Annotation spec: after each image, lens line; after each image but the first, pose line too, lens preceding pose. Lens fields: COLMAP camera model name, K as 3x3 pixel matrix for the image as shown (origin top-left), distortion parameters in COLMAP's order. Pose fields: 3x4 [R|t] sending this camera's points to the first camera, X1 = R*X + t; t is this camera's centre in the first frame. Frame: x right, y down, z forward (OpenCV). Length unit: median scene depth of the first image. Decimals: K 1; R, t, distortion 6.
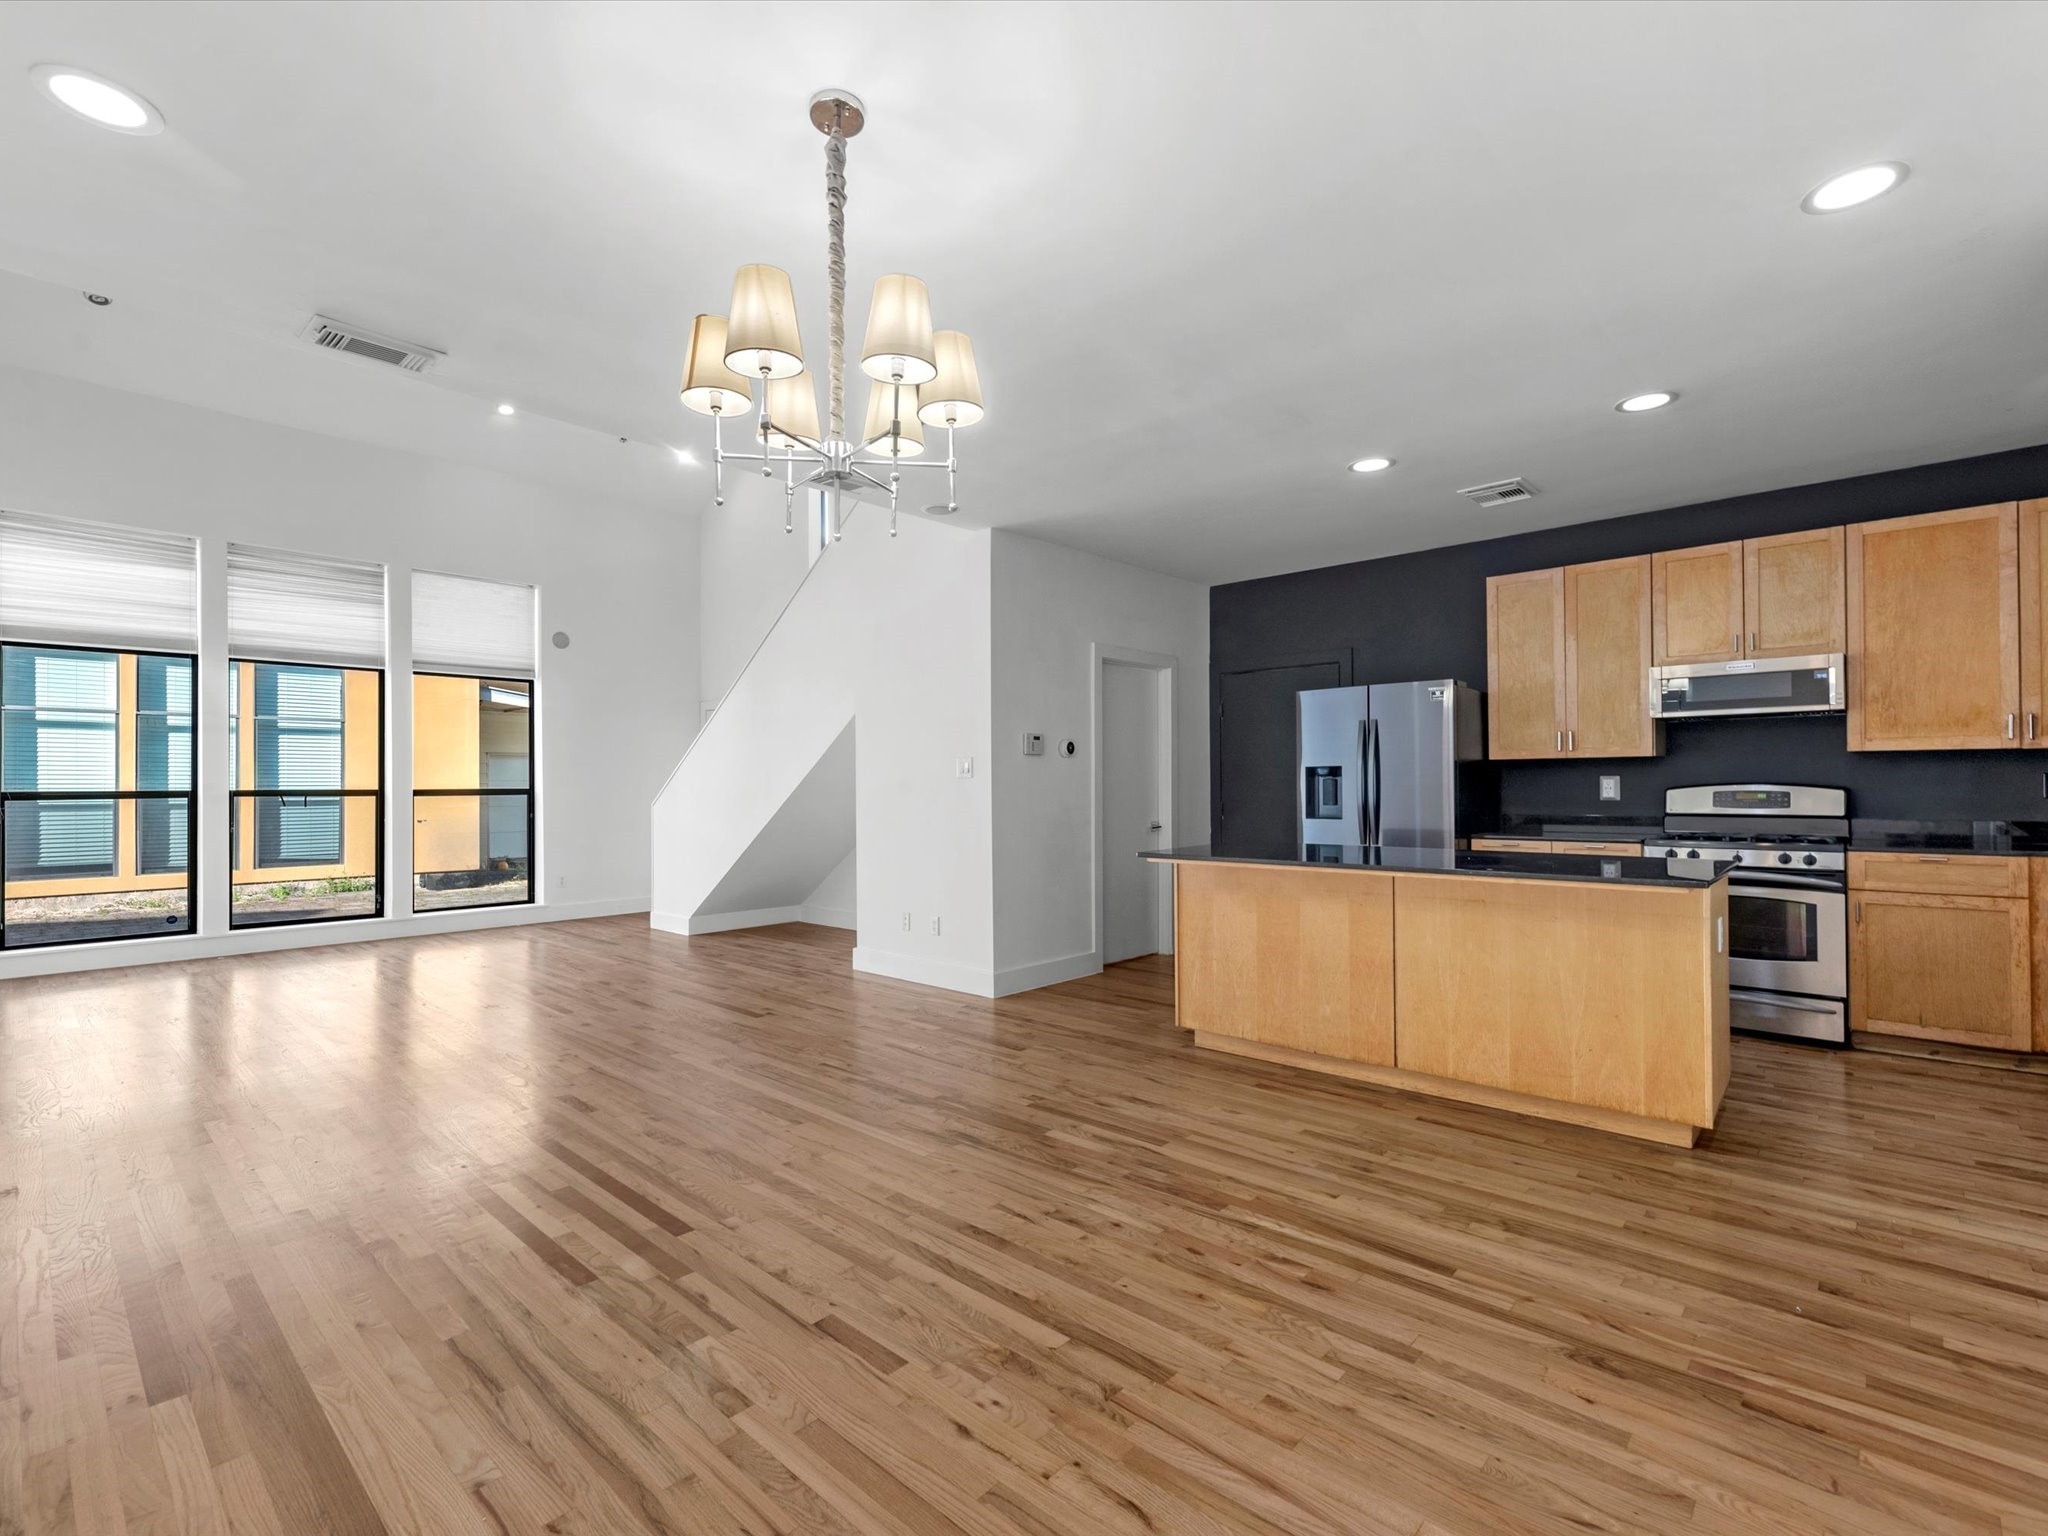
lens RADIAL K [[945.2, 0, 1026.7], [0, 945.2, 775.1], [0, 0, 1]] dist [-0.005087, -0.000053]
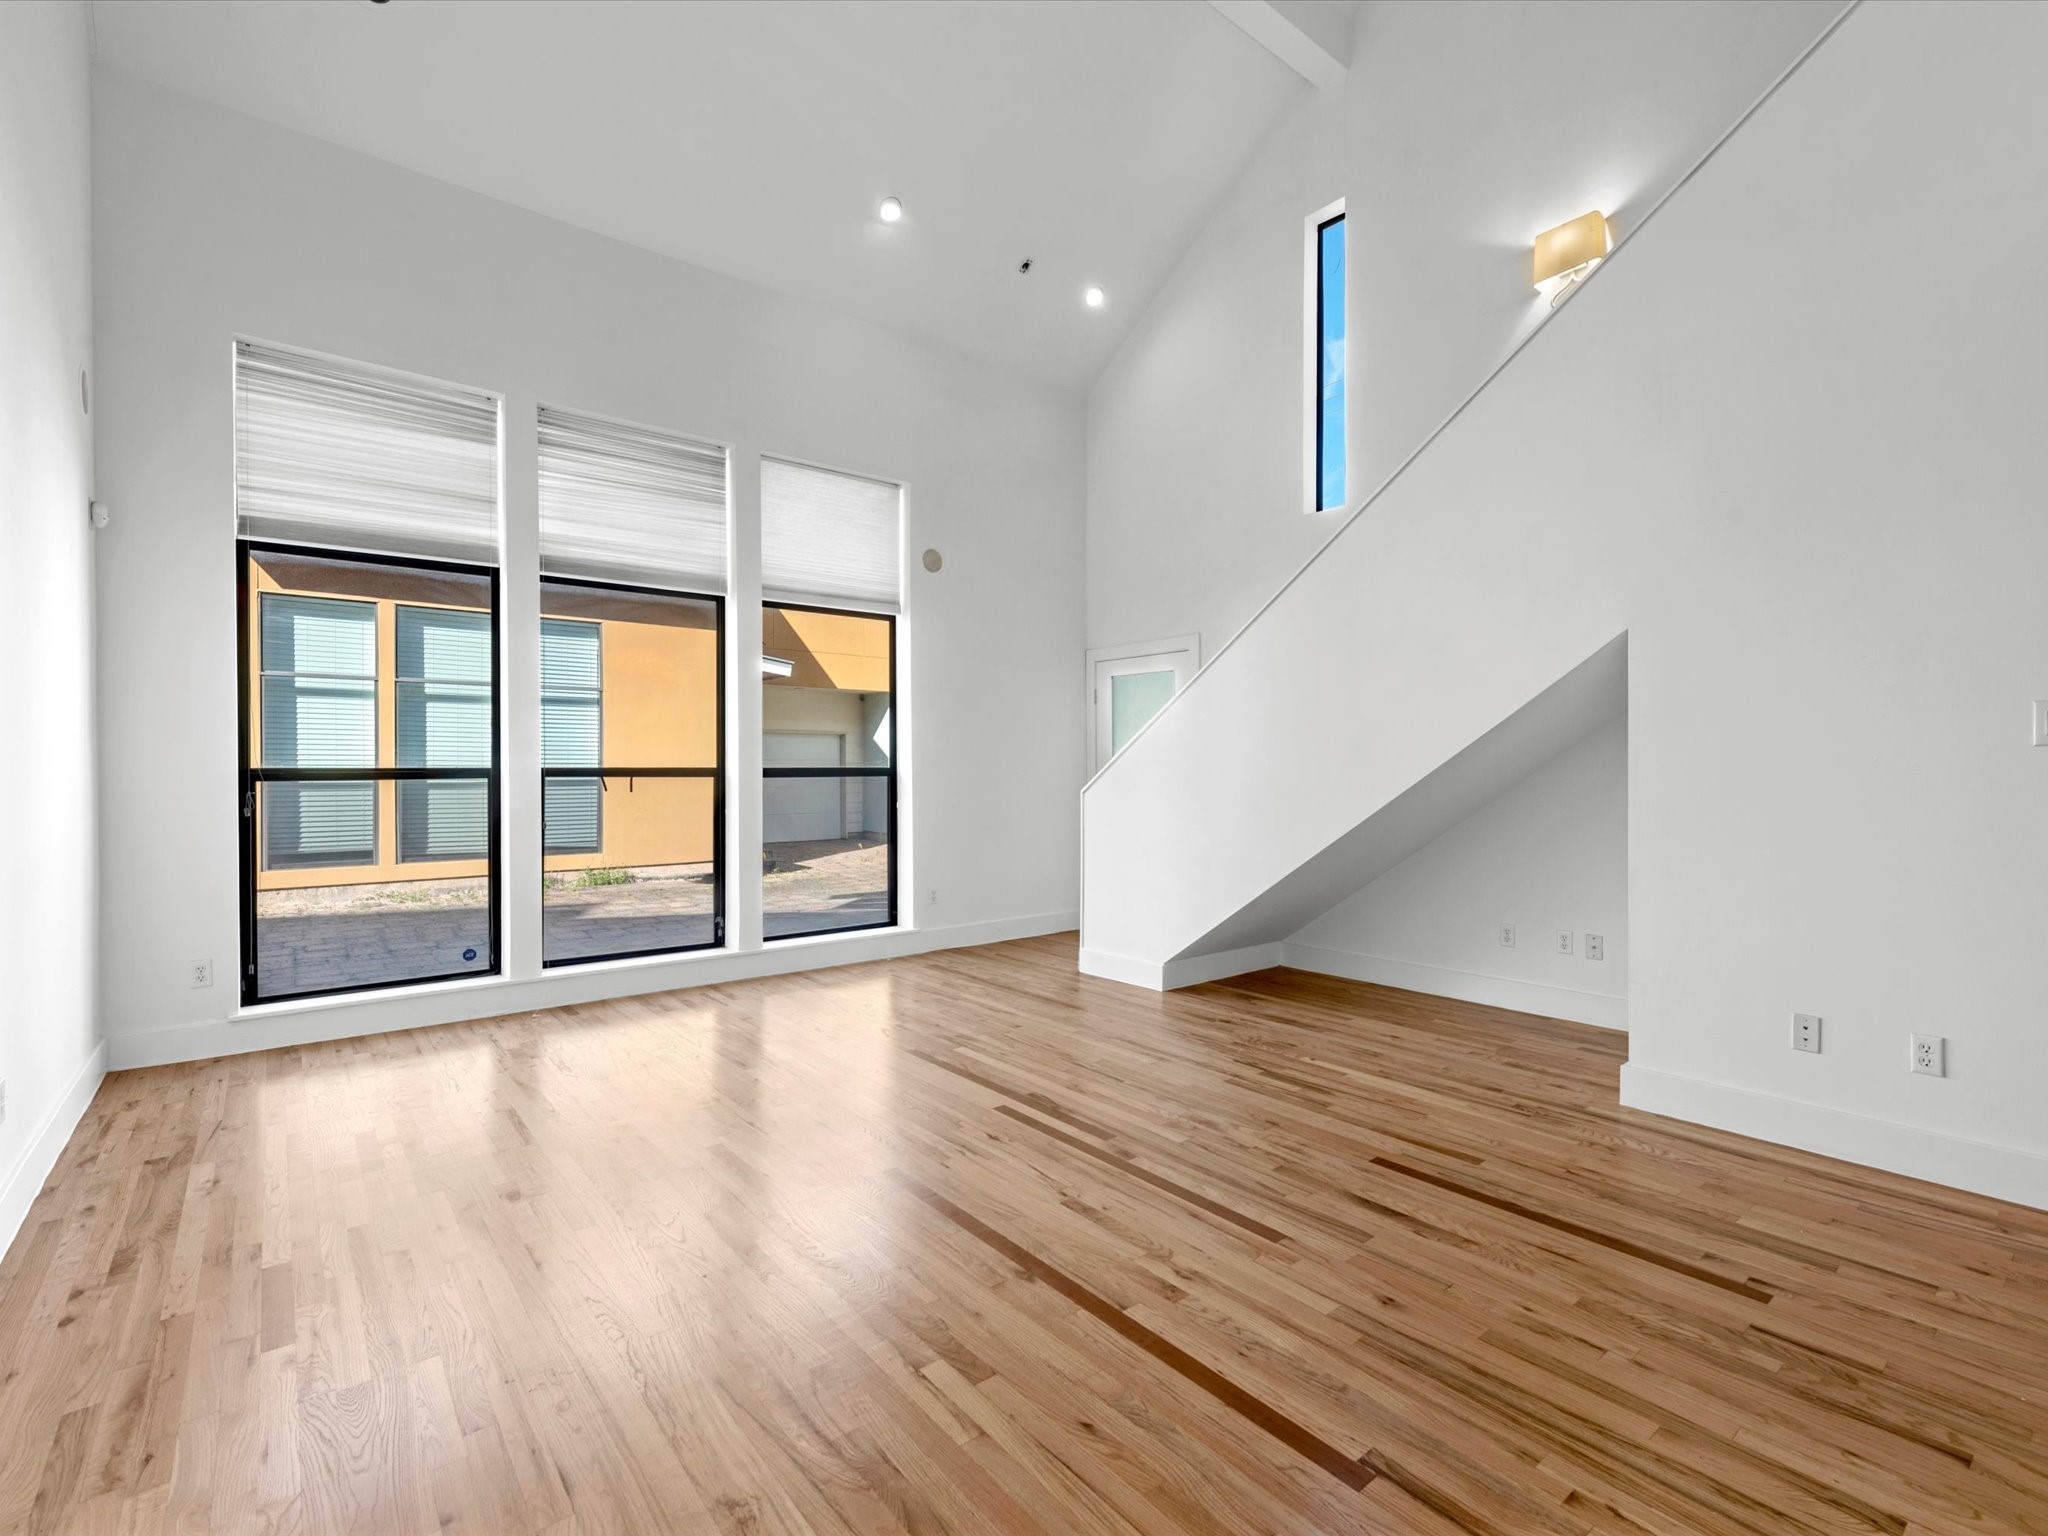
lens RADIAL K [[945.2, 0, 1019.5], [0, 945.2, 771.7], [0, 0, 1]] dist [-0.005087, -0.000053]
pose [[0.987603, 0.005701, -0.156869, -0.402293], [-0.003217, 0.999865, 0.016088, 0.007113], [0.156940, -0.015384, 0.987488, 0.382305]]
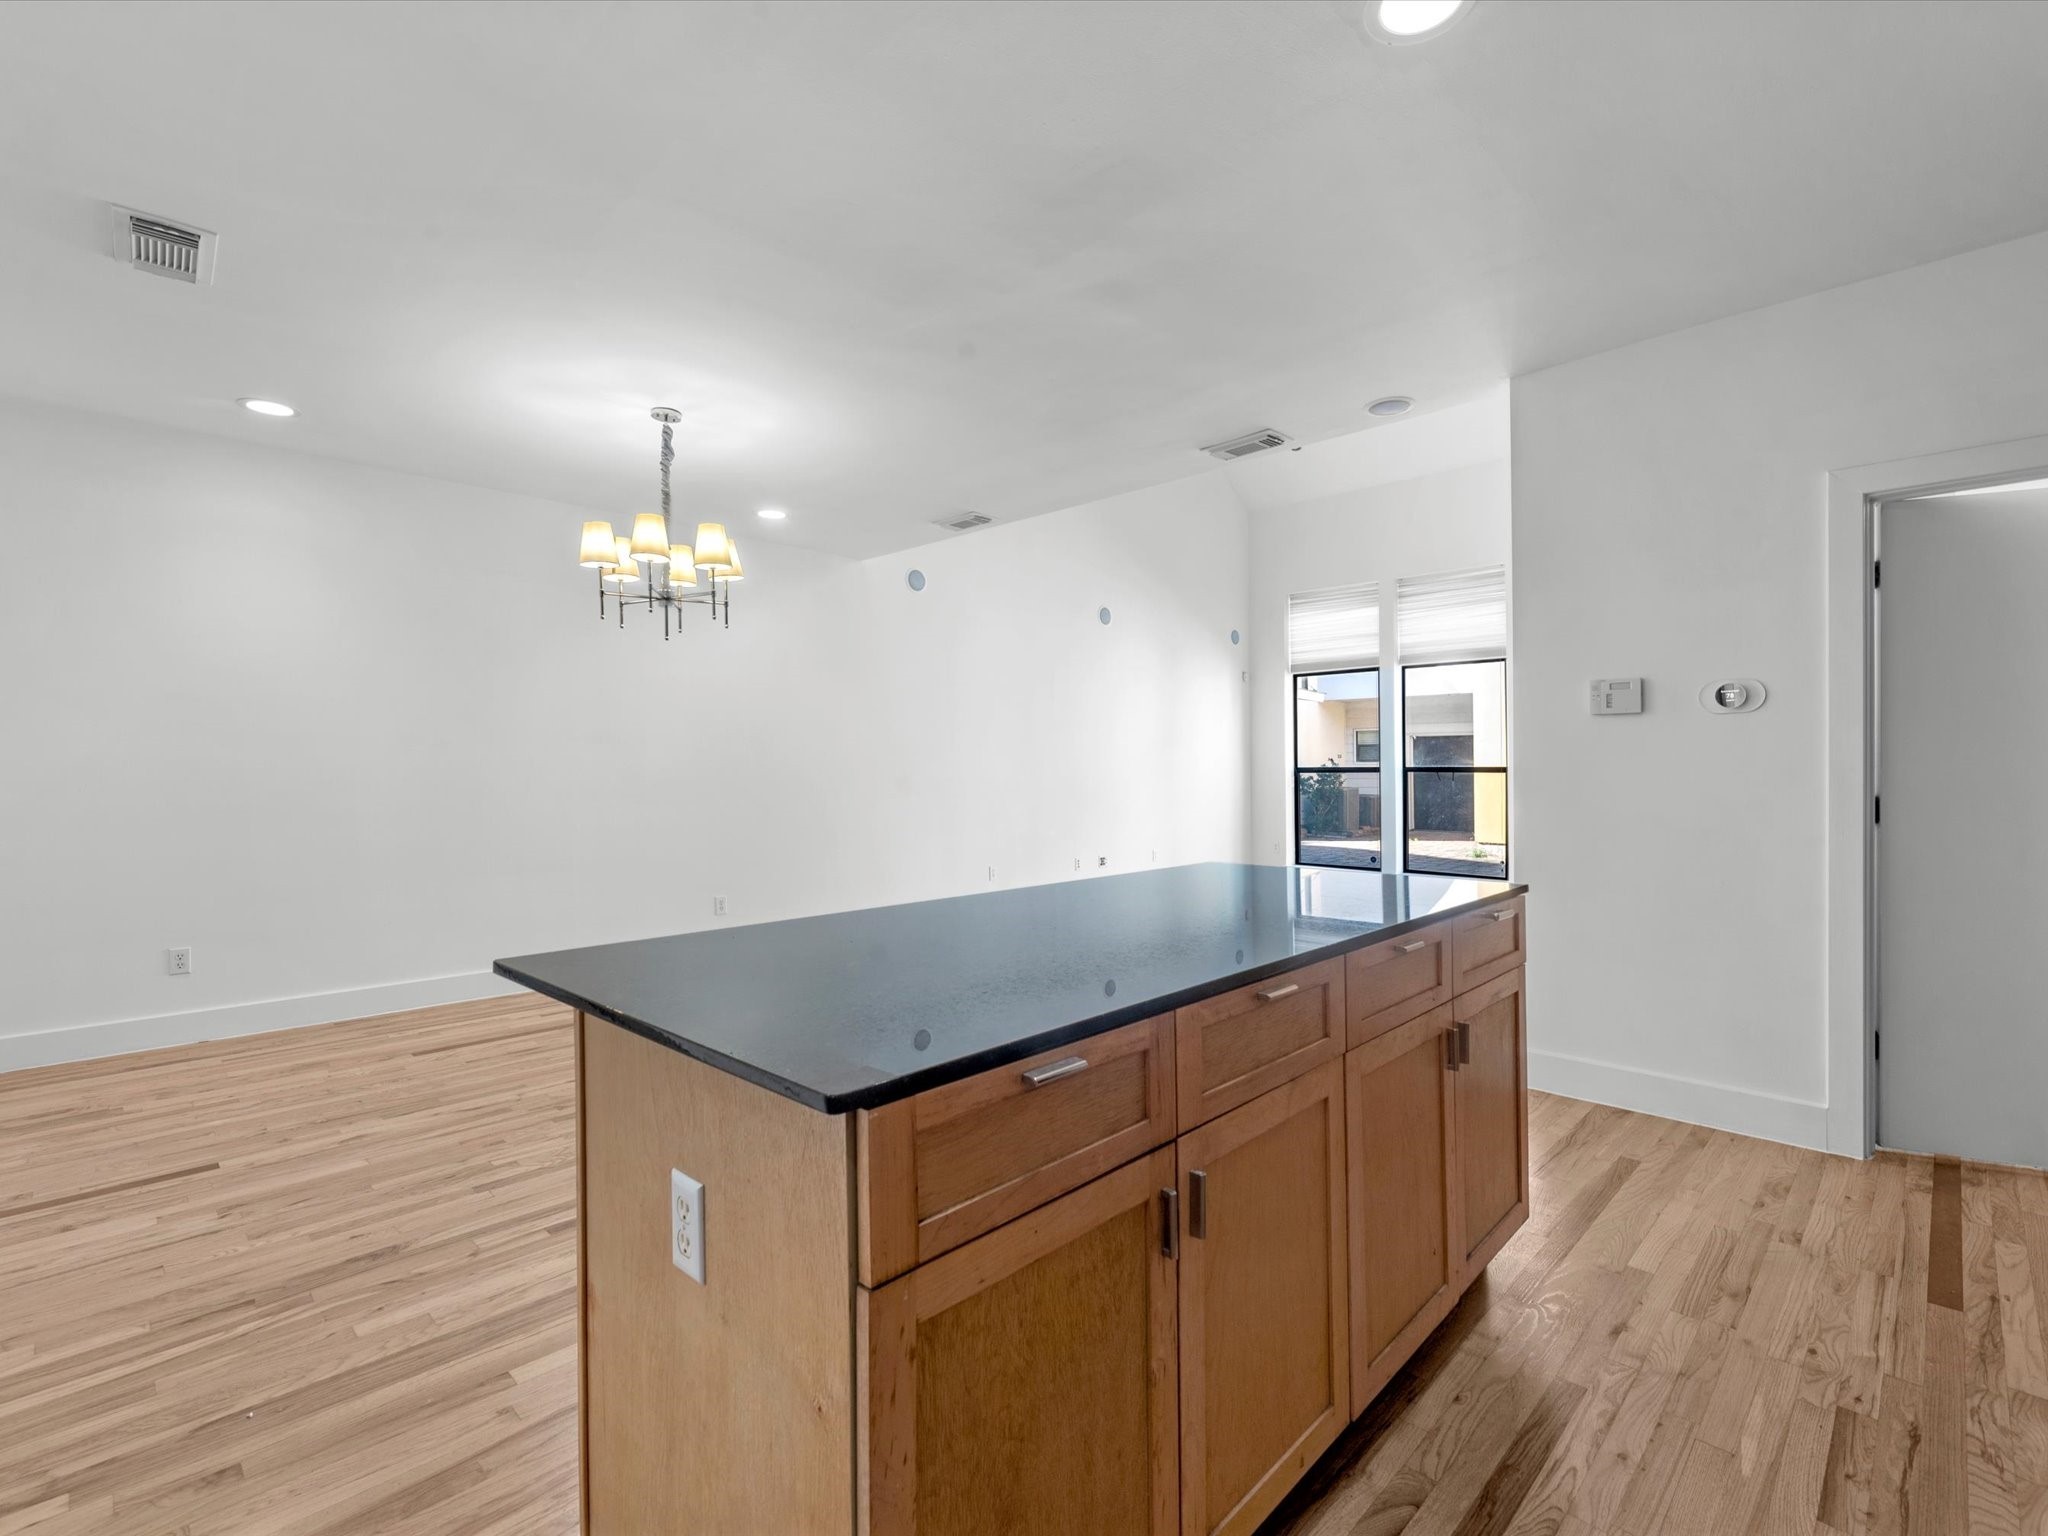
lens RADIAL K [[945.2, 0, 1037.2], [0, 945.2, 766.2], [0, 0, 1]] dist [-0.005087, -0.000053]
pose [[-0.028846, 0.006596, -0.999562, 0.507806], [0.012378, 0.999904, 0.006241, 0.001265], [0.999507, -0.012193, -0.028925, 0.539281]]
